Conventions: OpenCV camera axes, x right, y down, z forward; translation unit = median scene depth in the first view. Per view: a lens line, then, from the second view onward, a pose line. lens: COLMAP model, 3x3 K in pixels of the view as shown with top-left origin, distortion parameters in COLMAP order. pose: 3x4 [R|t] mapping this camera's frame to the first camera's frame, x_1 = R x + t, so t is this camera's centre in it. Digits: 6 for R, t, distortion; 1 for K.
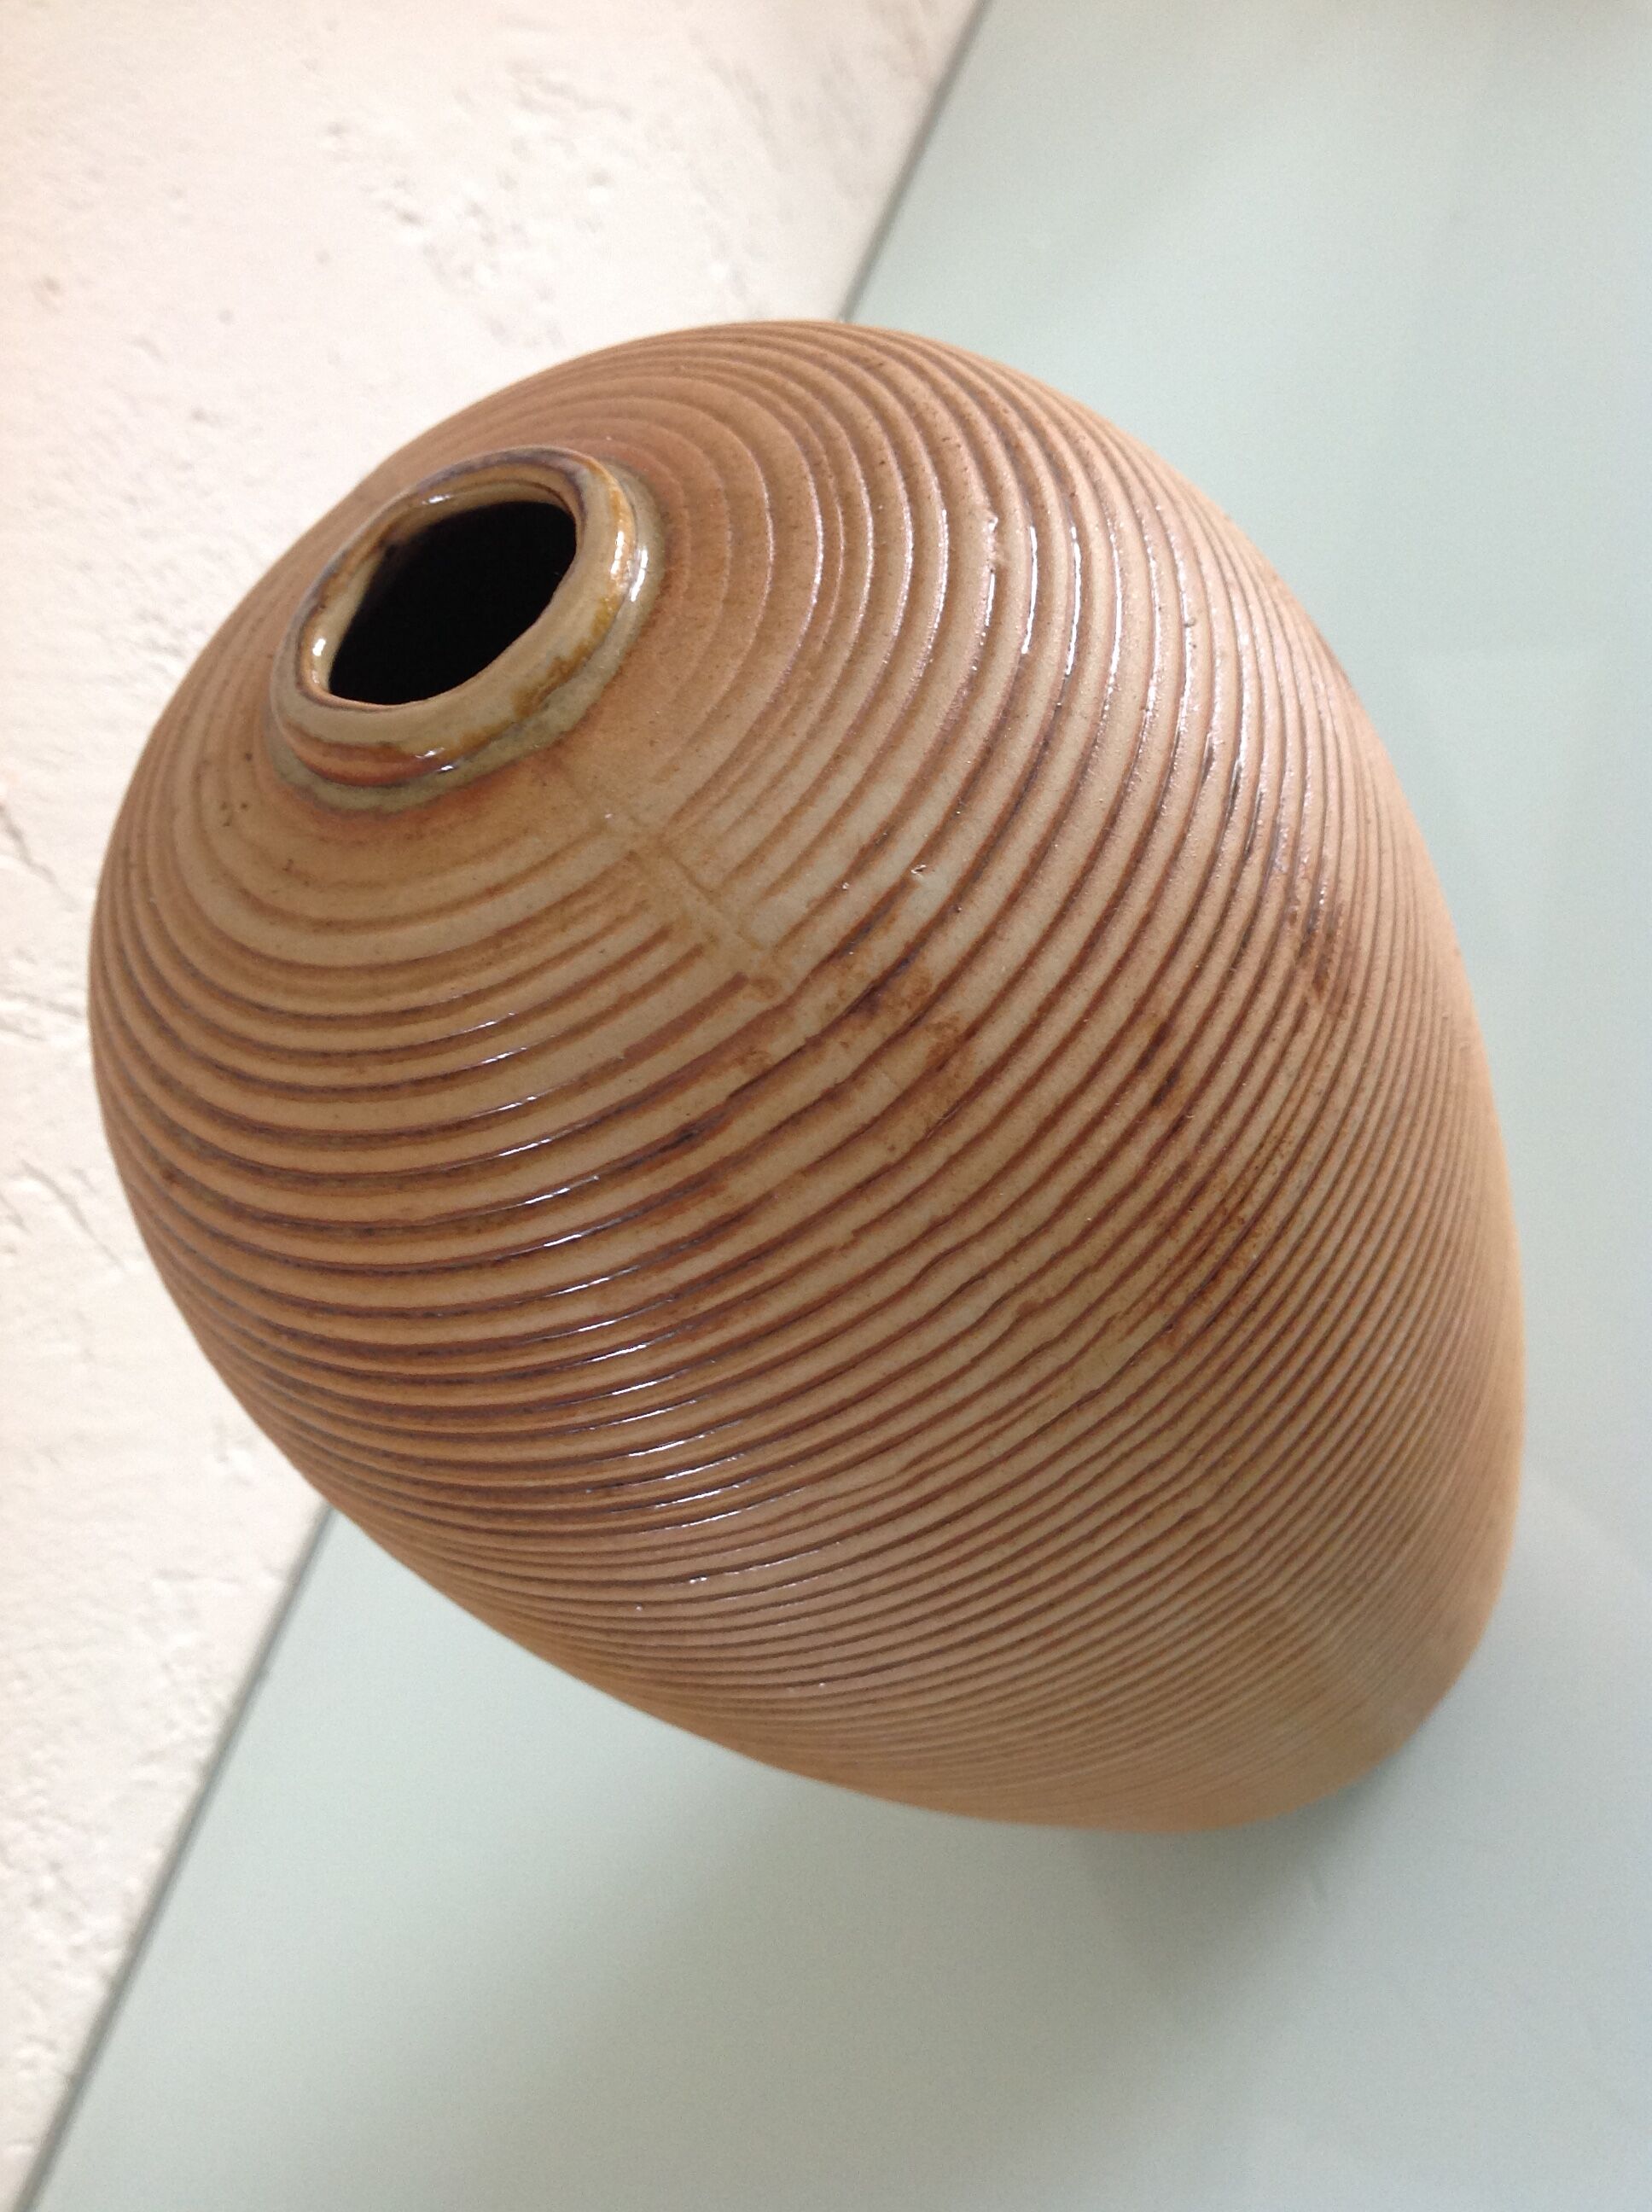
lens RADIAL K [[2209.8, 0, 826.0], [0, 2209.8, 1106.0], [0, 0, 1]] dist [-0.004200, -0.004303]
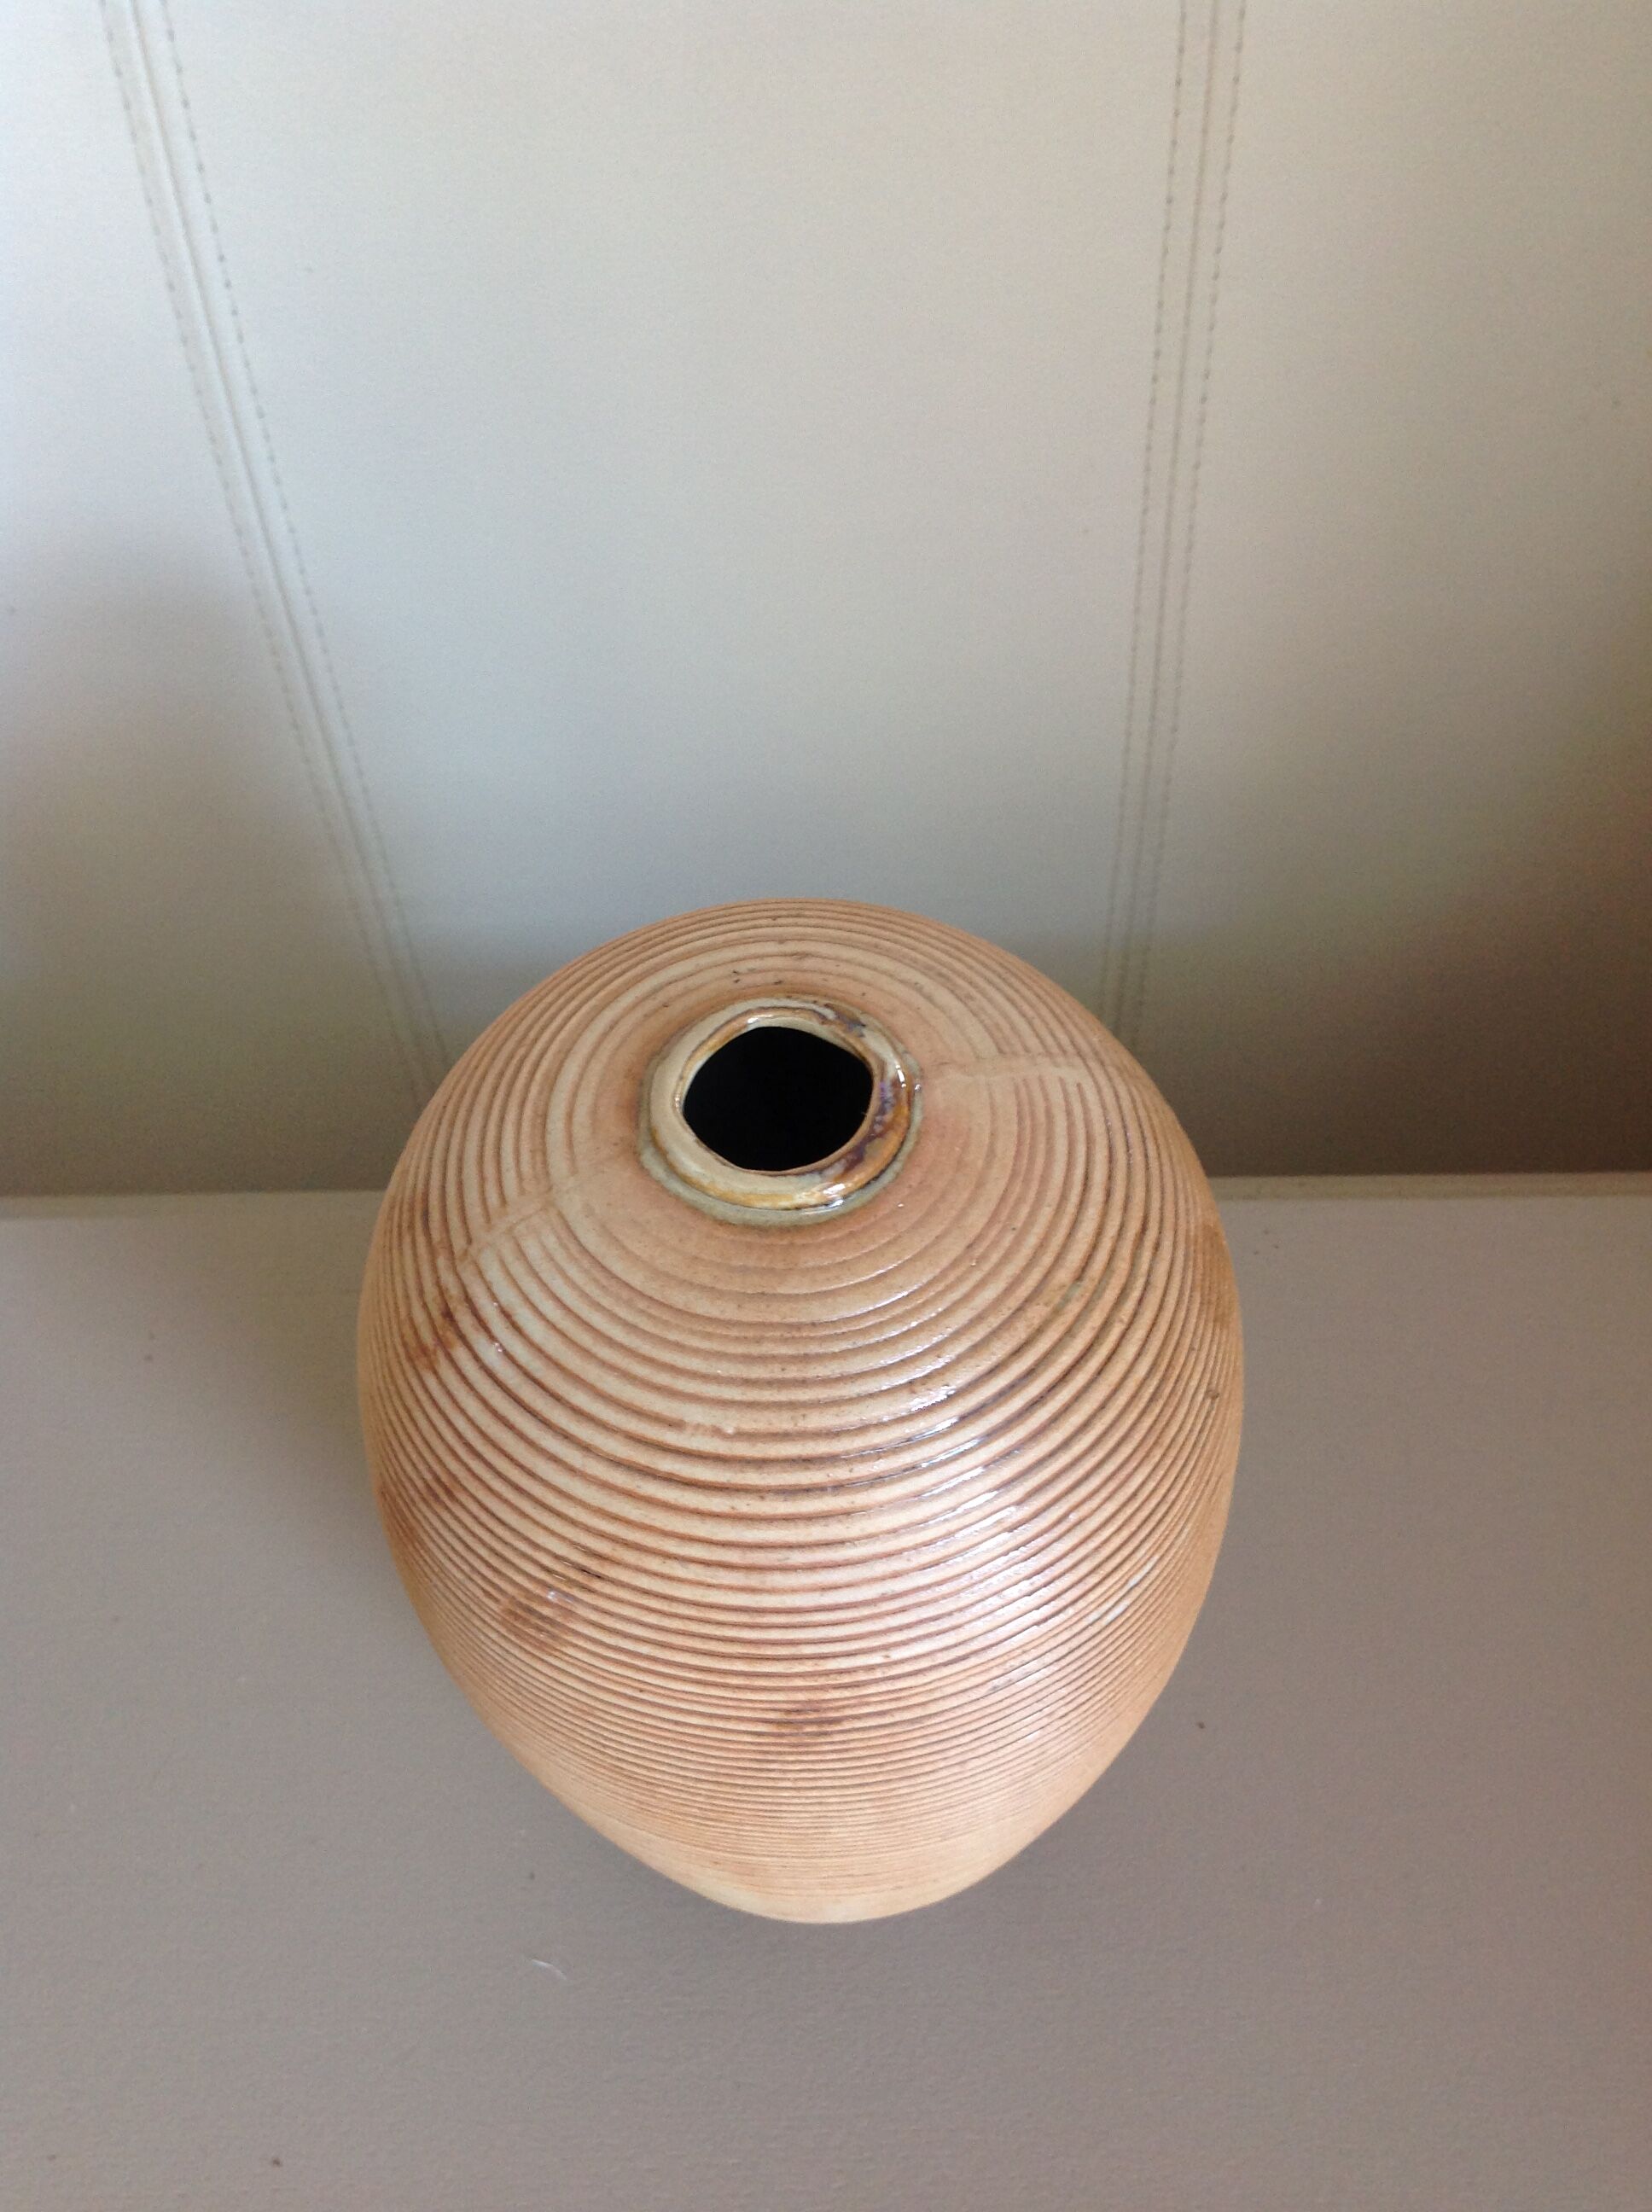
lens RADIAL K [[2185.7, 0, 826.0], [0, 2185.7, 1106.0], [0, 0, 1]] dist [0.119228, -0.141052]
pose [[-0.163346, 0.965641, -0.202128, 0.163827], [-0.746848, 0.012836, 0.664870, -1.427558], [0.644620, 0.259563, 0.719091, -0.126825]]
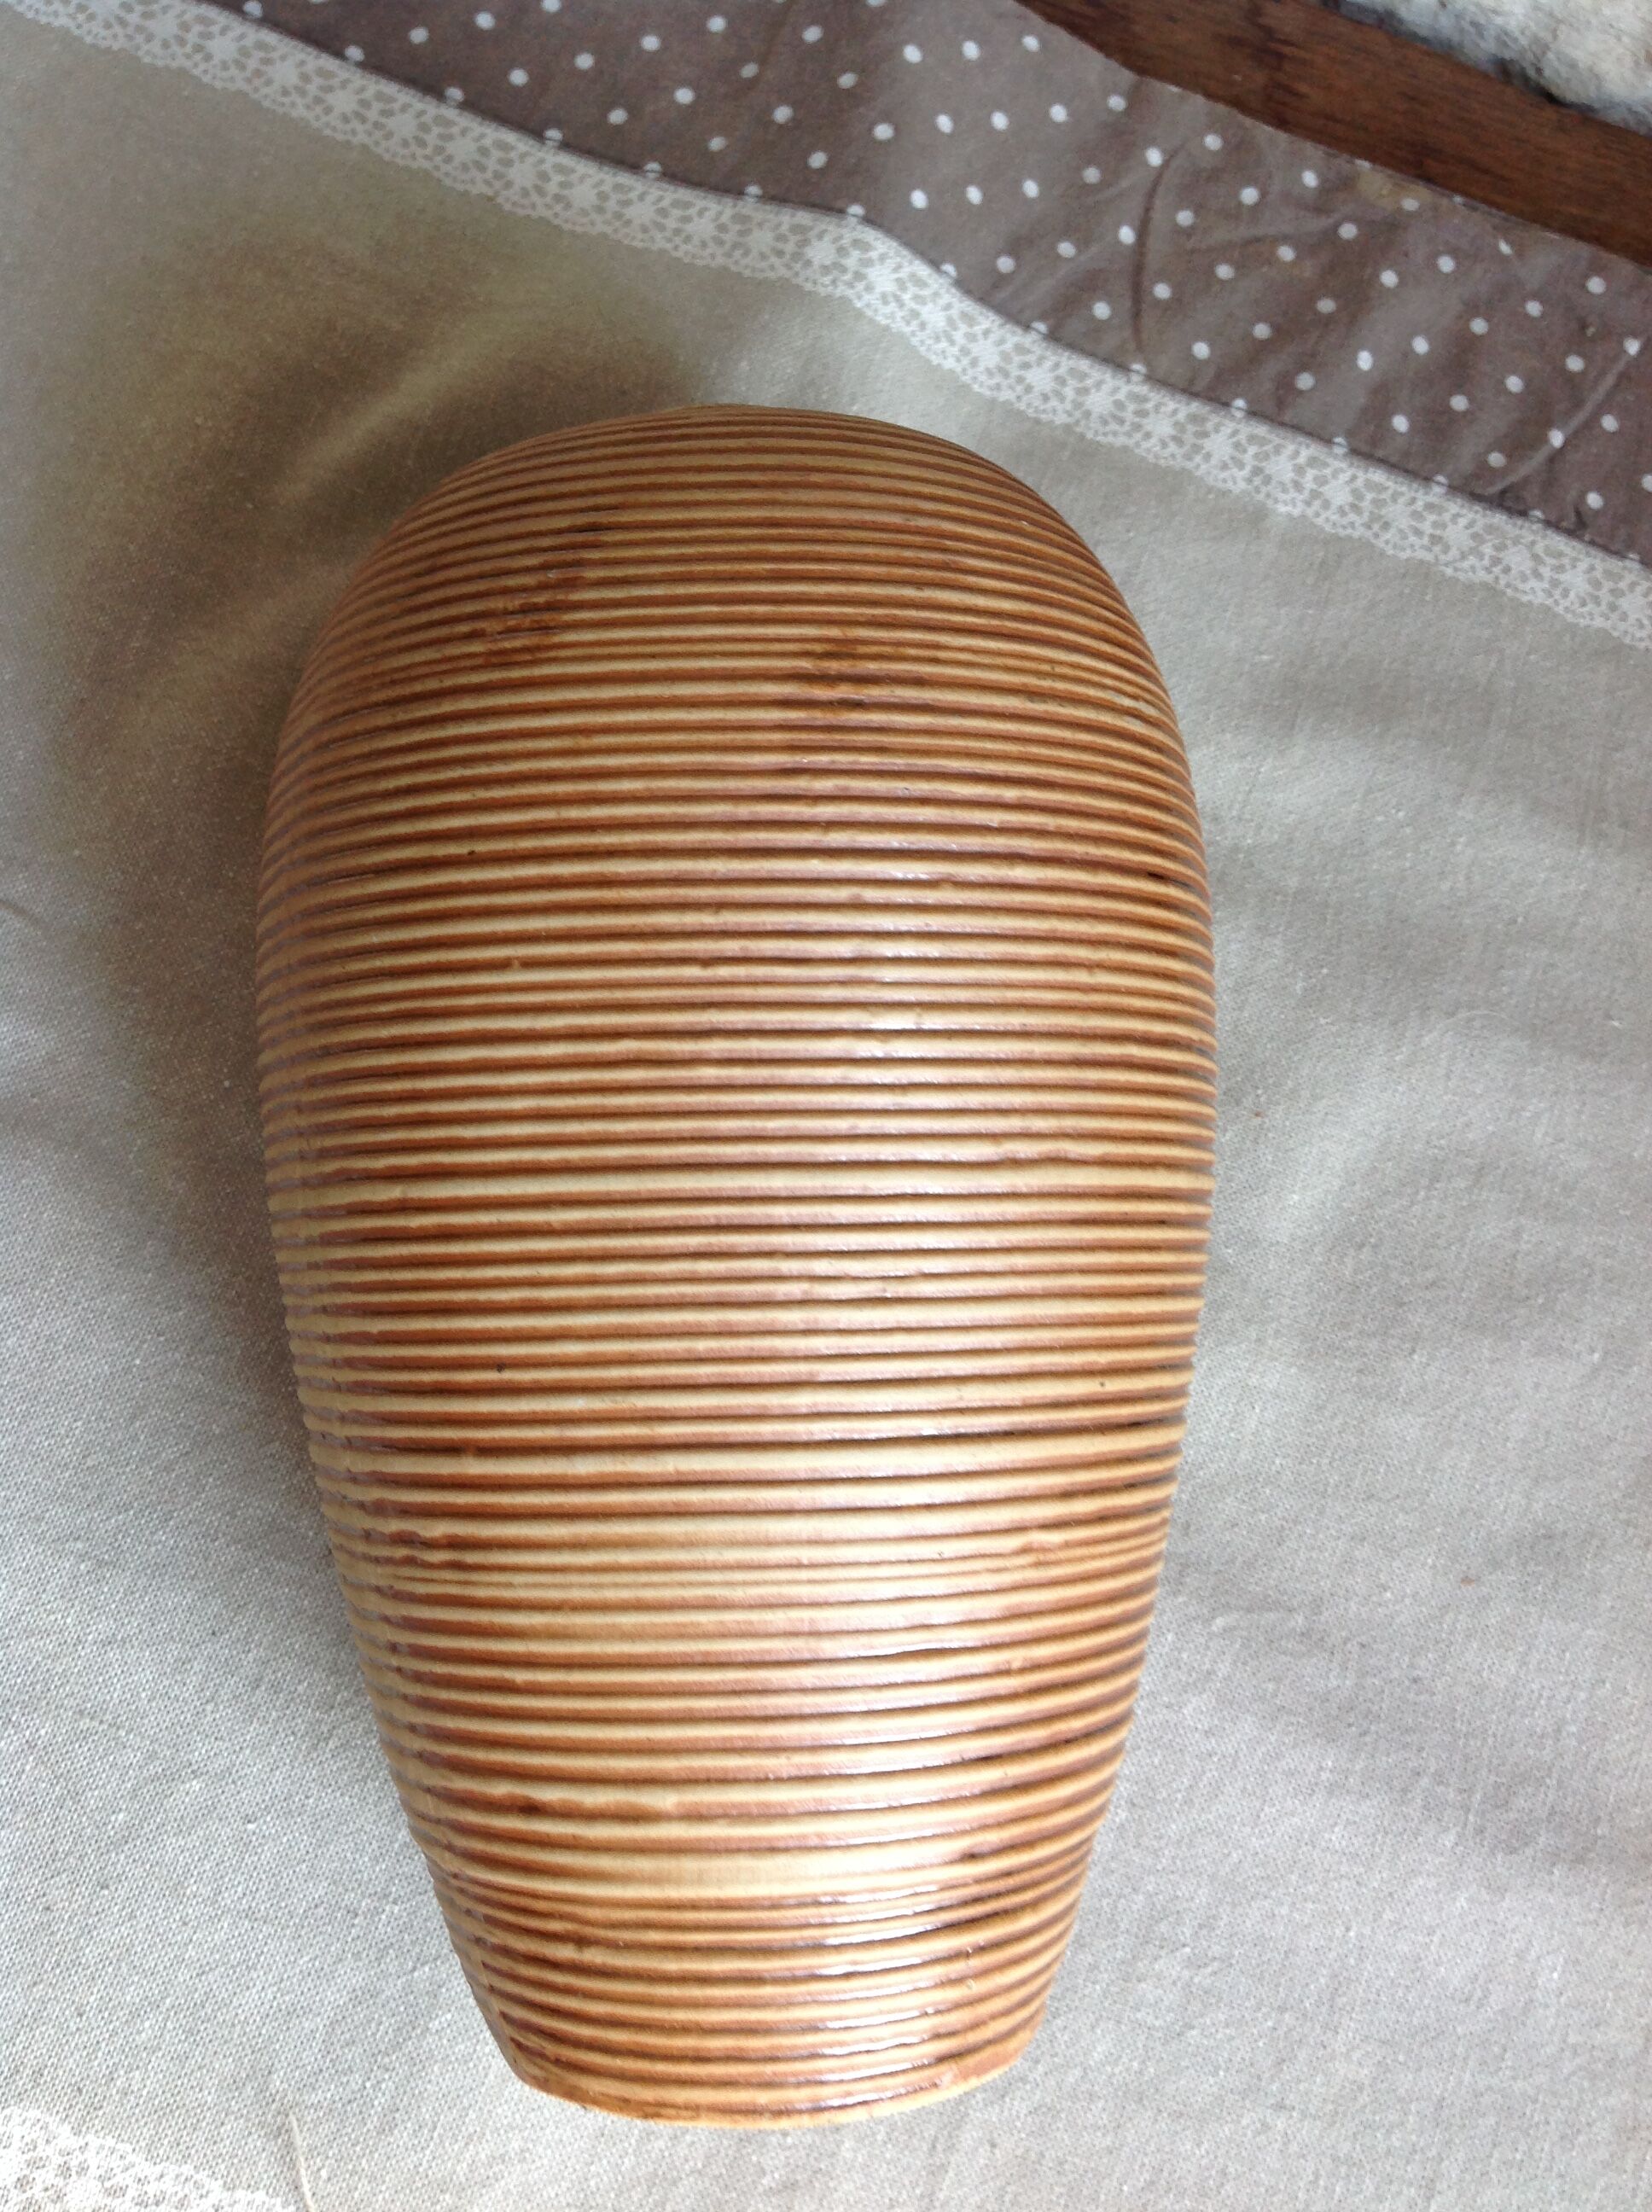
lens RADIAL K [[2185.7, 0, 826.0], [0, 2185.7, 1106.0], [0, 0, 1]] dist [0.119228, -0.141052]
pose [[0.030479, 0.328380, -0.944054, 1.849014], [-0.817723, 0.551343, 0.165379, -0.329541], [0.574804, 0.766934, 0.285328, 1.026595]]
